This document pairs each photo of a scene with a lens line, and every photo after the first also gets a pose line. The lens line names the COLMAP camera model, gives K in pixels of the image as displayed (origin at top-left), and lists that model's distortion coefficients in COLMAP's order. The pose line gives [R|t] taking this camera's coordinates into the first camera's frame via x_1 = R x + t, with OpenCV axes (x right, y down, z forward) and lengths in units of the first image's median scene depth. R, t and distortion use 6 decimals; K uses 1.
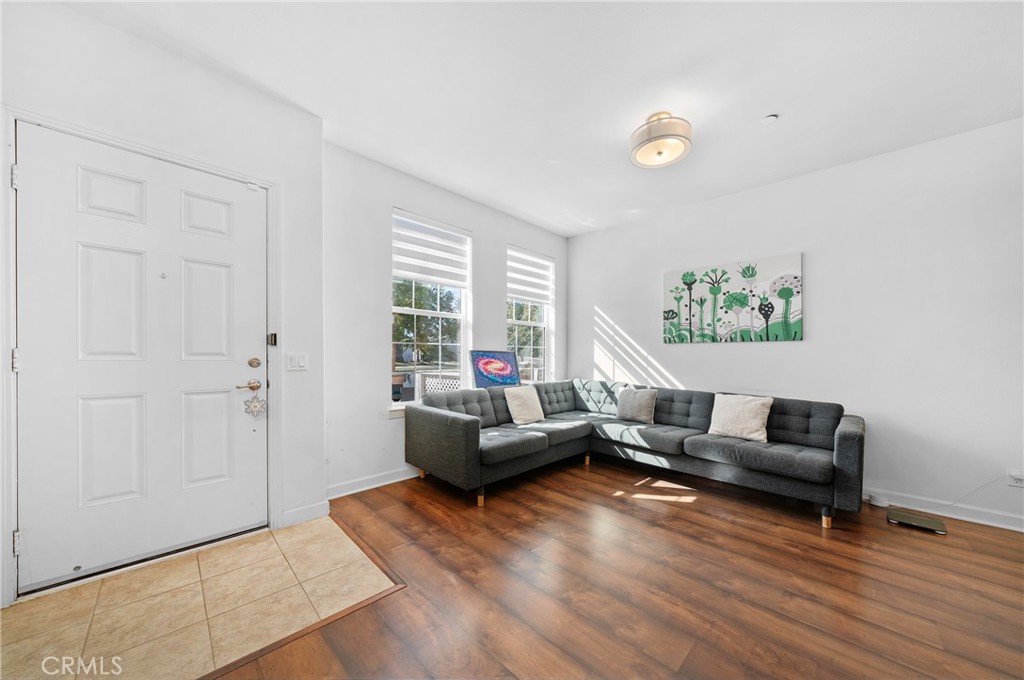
lens RADIAL K [[353.8, 0, 523.9], [0, 353.8, 356.2], [0, 0, 1]] dist [-0.008696, 0.000088]
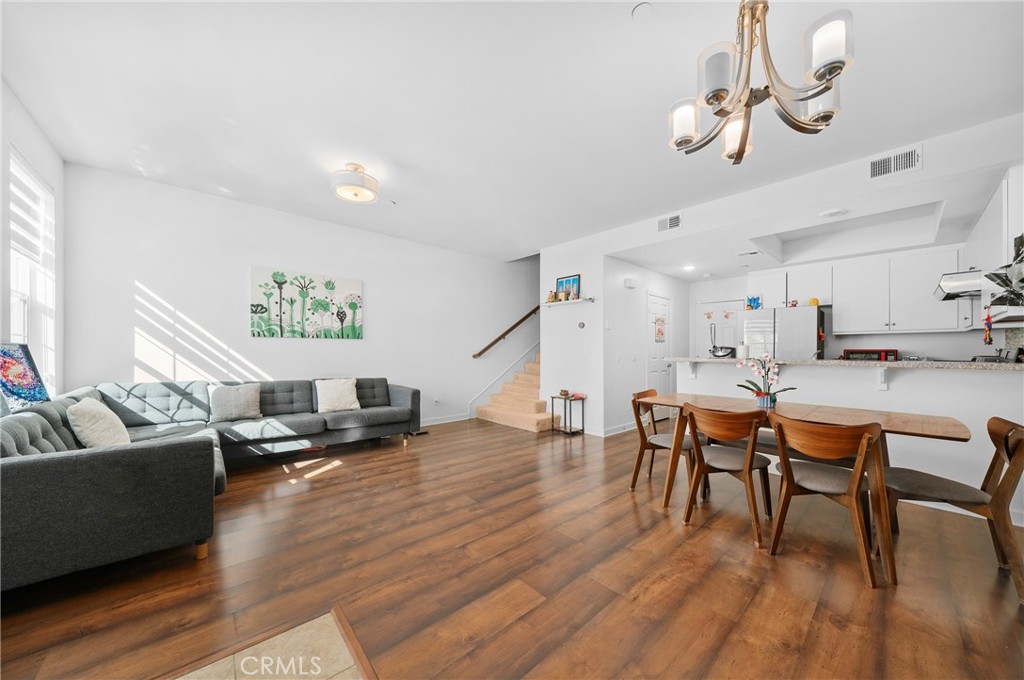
lens RADIAL K [[353.8, 0, 505.4], [0, 353.8, 344.8], [0, 0, 1]] dist [-0.008696, 0.000088]
pose [[0.072878, 0.007529, 0.997312, -0.613965], [-0.002880, 0.999969, -0.007339, -0.009803], [-0.997337, -0.002337, 0.072897, 0.247729]]
